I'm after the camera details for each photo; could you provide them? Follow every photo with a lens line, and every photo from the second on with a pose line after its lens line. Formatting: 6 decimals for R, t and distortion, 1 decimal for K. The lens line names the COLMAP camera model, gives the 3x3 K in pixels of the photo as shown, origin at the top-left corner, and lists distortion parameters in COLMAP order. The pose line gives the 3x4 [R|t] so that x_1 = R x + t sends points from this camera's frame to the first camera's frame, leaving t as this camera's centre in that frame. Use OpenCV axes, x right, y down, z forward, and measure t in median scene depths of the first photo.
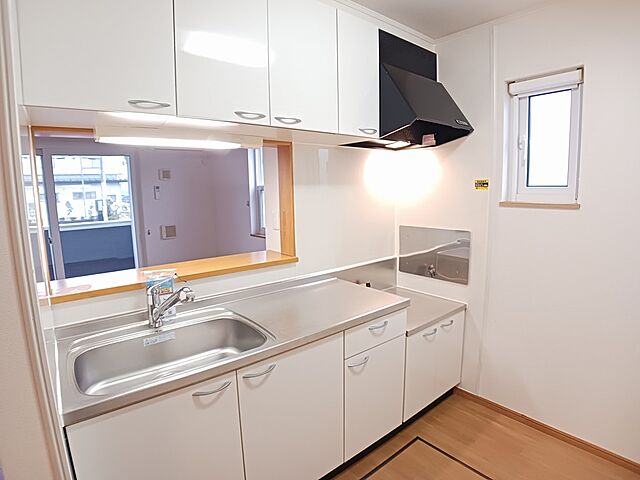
lens RADIAL K [[347.5, 0, 320.0], [0, 347.5, 240.0], [0, 0, 1]] dist [-0.088327, 0.000276]
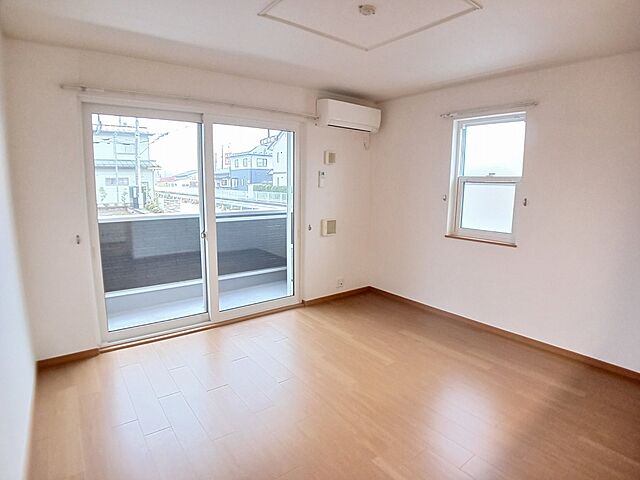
lens RADIAL K [[347.5, 0, 320.0], [0, 347.5, 240.0], [0, 0, 1]] dist [-0.088327, 0.000276]
pose [[0.998902, 0.033744, -0.032496, -0.408202], [-0.033109, 0.999254, 0.019901, -0.009144], [0.033144, -0.018803, 0.999274, 0.147986]]
